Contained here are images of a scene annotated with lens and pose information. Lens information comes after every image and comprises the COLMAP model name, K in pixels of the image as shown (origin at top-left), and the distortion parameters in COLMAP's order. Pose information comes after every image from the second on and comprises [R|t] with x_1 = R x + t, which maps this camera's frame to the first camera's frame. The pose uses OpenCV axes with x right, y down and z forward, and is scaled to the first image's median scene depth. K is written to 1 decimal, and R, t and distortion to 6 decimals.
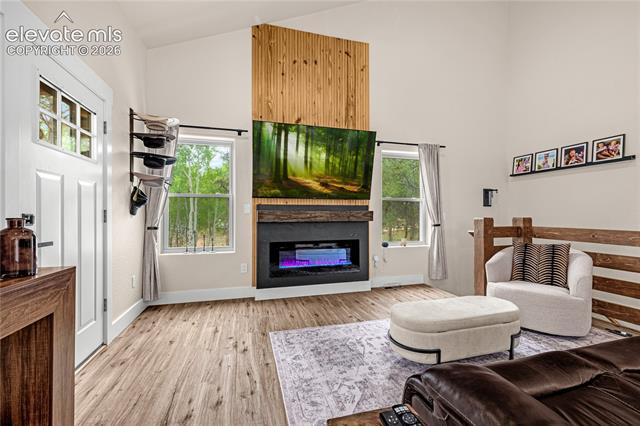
lens RADIAL K [[272.3, 0, 324.6], [0, 272.3, 212.8], [0, 0, 1]] dist [-0.000339, 0.000123]
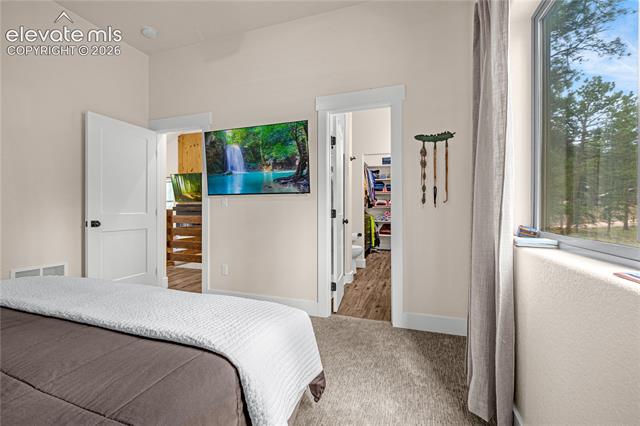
lens RADIAL K [[272.3, 0, 324.6], [0, 272.3, 212.8], [0, 0, 1]] dist [-0.000339, 0.000123]
pose [[0.809402, 0.010927, -0.587154, 2.461389], [0.003323, 0.999726, 0.023185, -0.004158], [0.587246, -0.020717, 0.809143, -0.313081]]
